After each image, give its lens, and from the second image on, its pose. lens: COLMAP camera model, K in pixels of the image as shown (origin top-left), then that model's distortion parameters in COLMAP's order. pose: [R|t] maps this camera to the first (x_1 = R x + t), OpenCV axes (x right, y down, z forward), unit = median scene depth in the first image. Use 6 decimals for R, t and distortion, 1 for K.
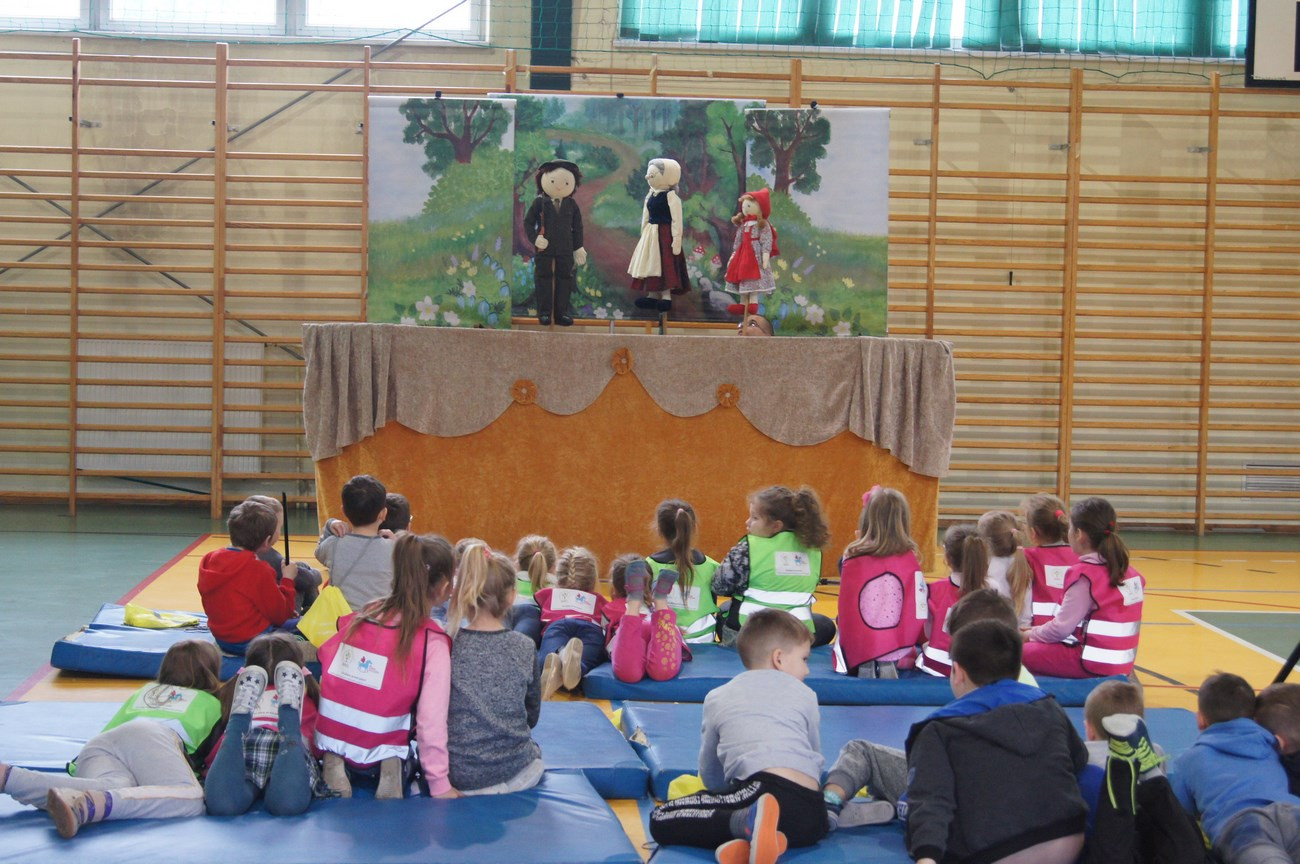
lens RADIAL K [[2168.6, 0, 651.7], [0, 2168.6, 425.5], [0, 0, 1]] dist [0.056777, 0.000000]
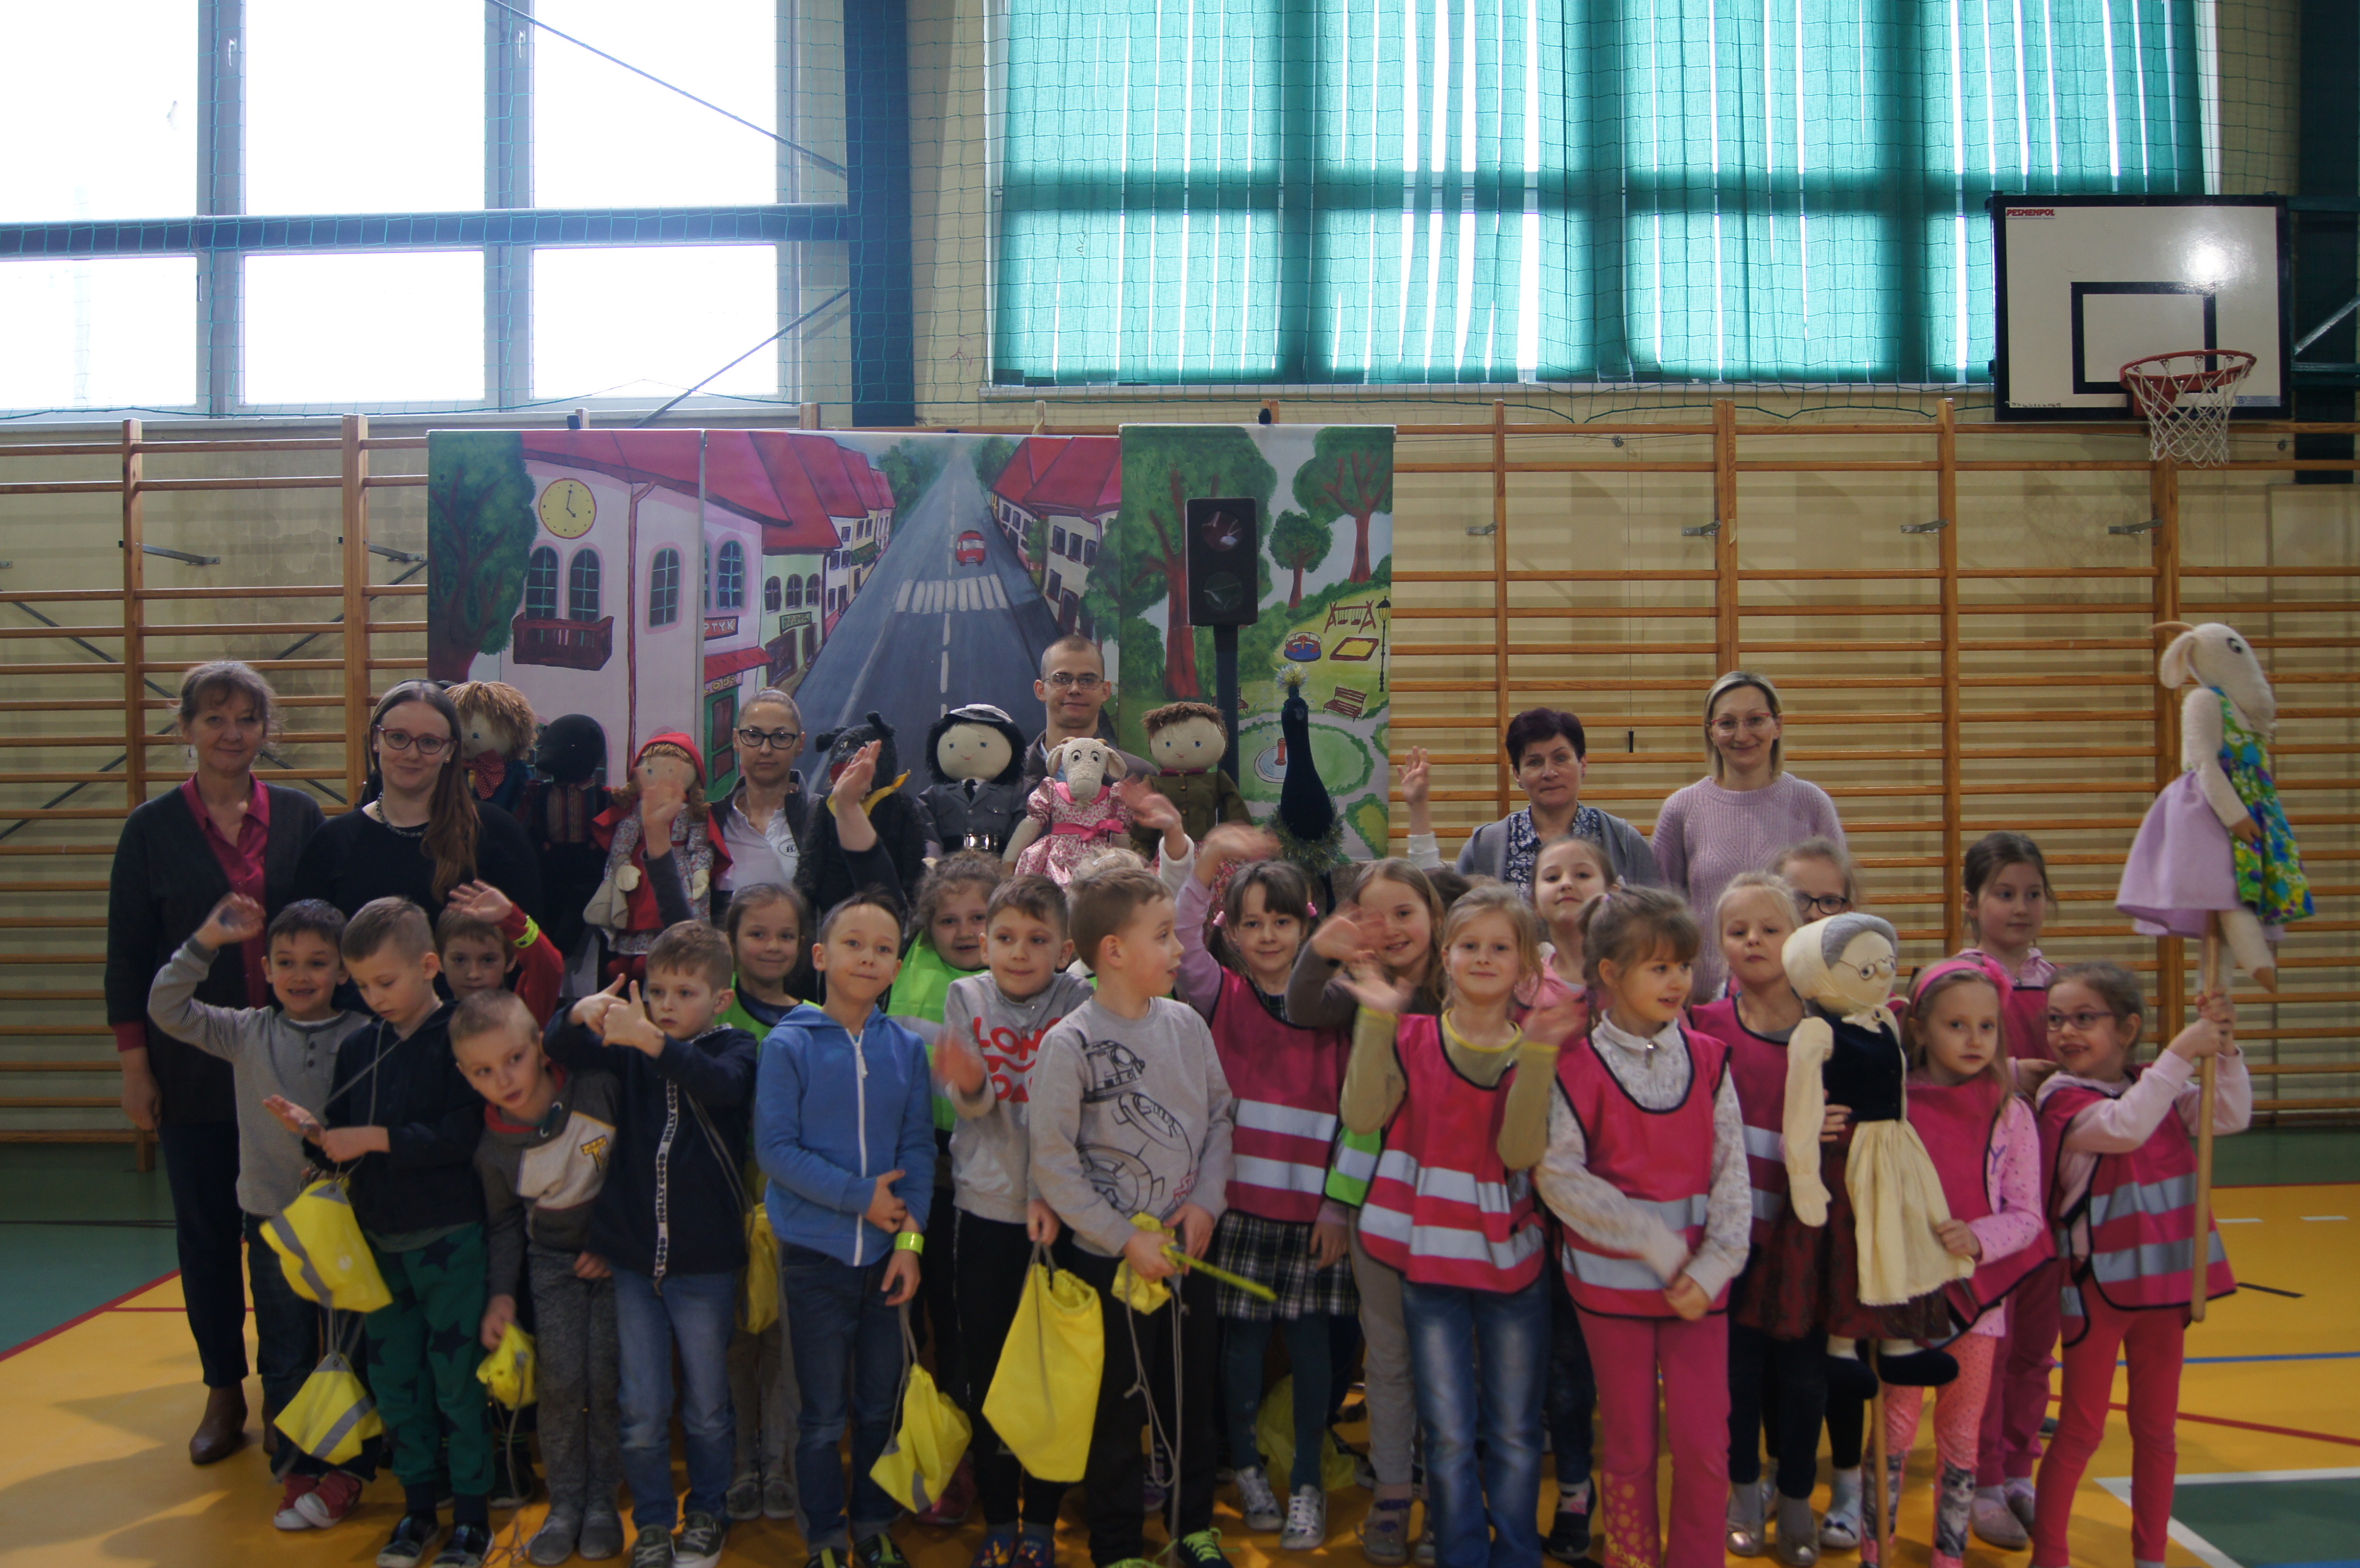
lens RADIAL K [[2027.2, 0, 1185.3], [0, 2027.2, 808.7], [0, 0, 1]] dist [-0.015737, -0.004915]
pose [[0.998926, -0.035875, -0.029309, 0.053888], [0.034692, 0.998601, -0.039915, -0.029905], [0.030700, 0.038855, 0.998773, 0.417253]]
